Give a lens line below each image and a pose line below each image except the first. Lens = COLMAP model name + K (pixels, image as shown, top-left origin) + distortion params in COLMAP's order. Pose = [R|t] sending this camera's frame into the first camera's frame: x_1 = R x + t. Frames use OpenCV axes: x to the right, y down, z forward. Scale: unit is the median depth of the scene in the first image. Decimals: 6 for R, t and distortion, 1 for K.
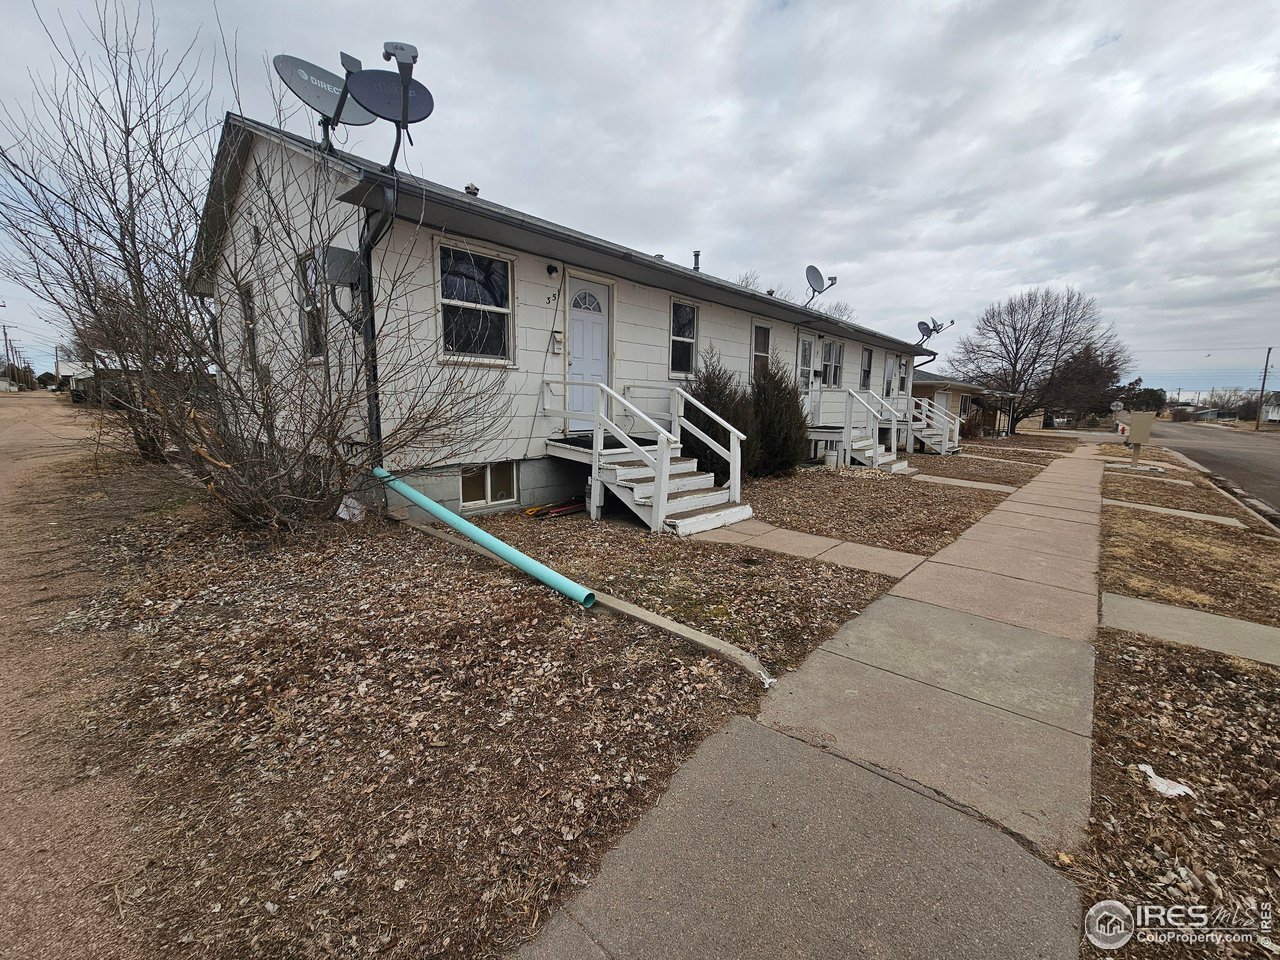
lens RADIAL K [[527.2, 0, 646.6], [0, 527.2, 476.8], [0, 0, 1]] dist [0.001601, 0.000155]
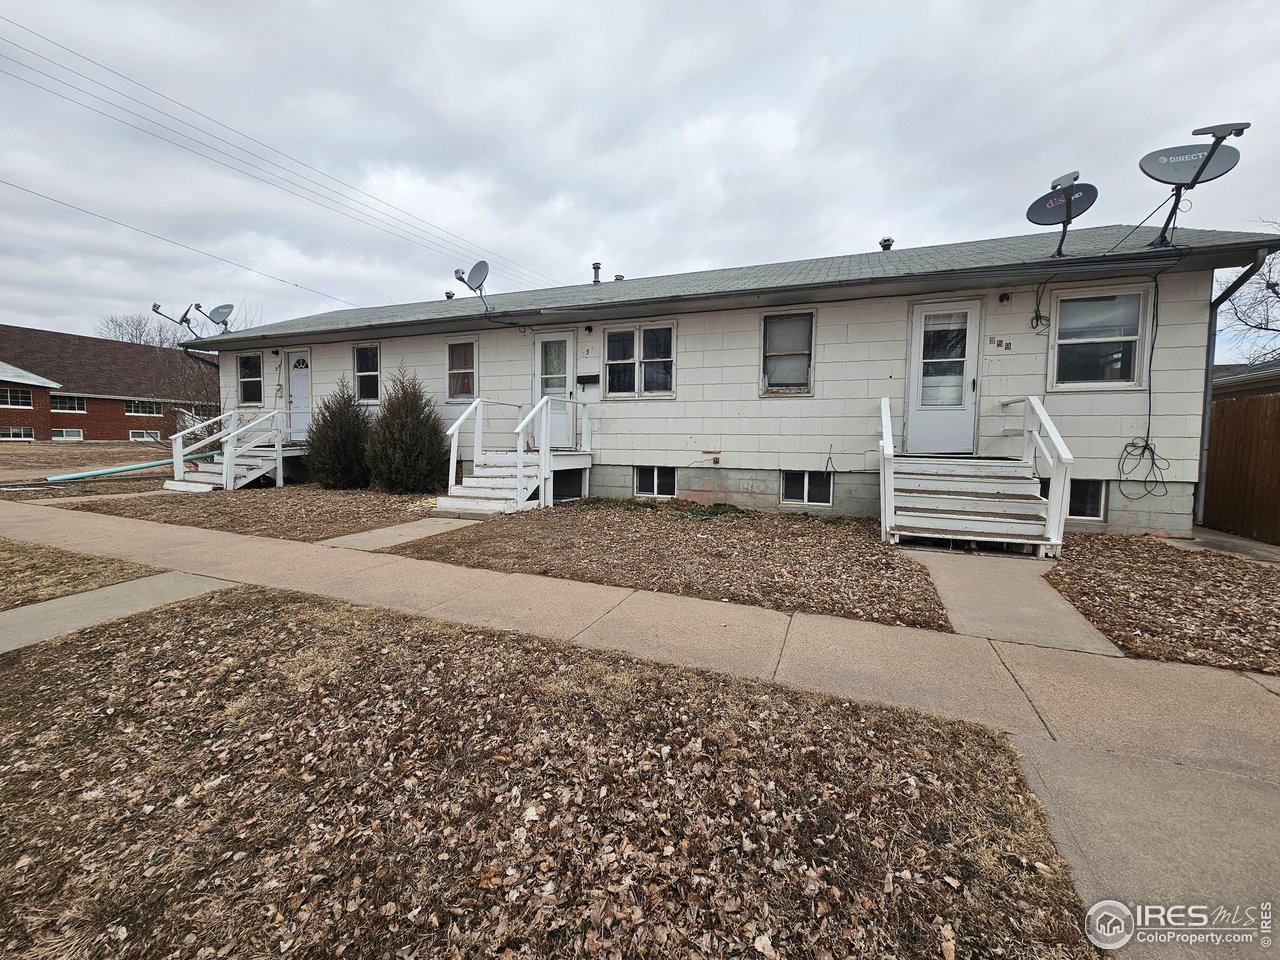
lens RADIAL K [[527.2, 0, 646.6], [0, 527.2, 476.8], [0, 0, 1]] dist [0.001601, 0.000155]
pose [[0.284915, 0.035748, -0.957886, 1.009218], [-0.159893, 0.987076, -0.010722, -0.076157], [0.945123, 0.156214, 0.286948, 0.898039]]
